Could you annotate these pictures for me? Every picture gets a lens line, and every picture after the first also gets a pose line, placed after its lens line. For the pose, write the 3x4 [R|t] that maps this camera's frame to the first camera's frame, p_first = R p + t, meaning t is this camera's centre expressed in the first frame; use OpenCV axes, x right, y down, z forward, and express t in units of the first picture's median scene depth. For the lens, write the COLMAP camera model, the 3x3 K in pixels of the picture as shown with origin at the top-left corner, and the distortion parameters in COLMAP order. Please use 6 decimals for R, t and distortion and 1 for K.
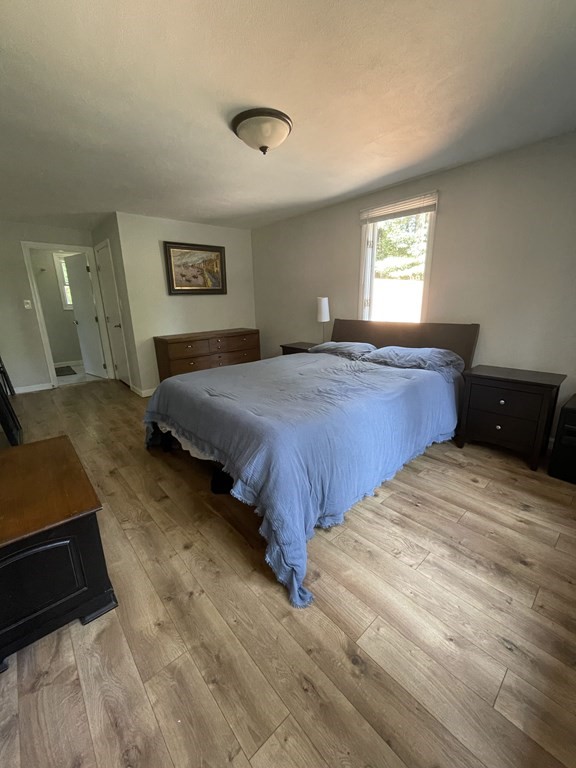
lens RADIAL K [[310.0, 0, 288.0], [0, 310.0, 384.0], [0, 0, 1]] dist [0.000109, -0.000019]
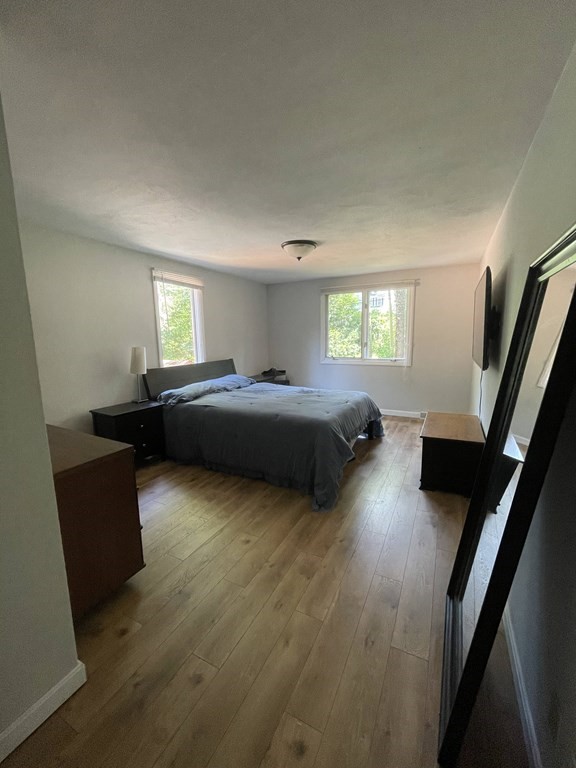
lens RADIAL K [[310.0, 0, 288.0], [0, 310.0, 384.0], [0, 0, 1]] dist [0.000109, -0.000019]
pose [[-0.356455, -0.121425, 0.926389, -1.142309], [0.263126, 0.938340, 0.224237, -0.349465], [-0.896496, 0.323688, -0.302526, 1.212334]]
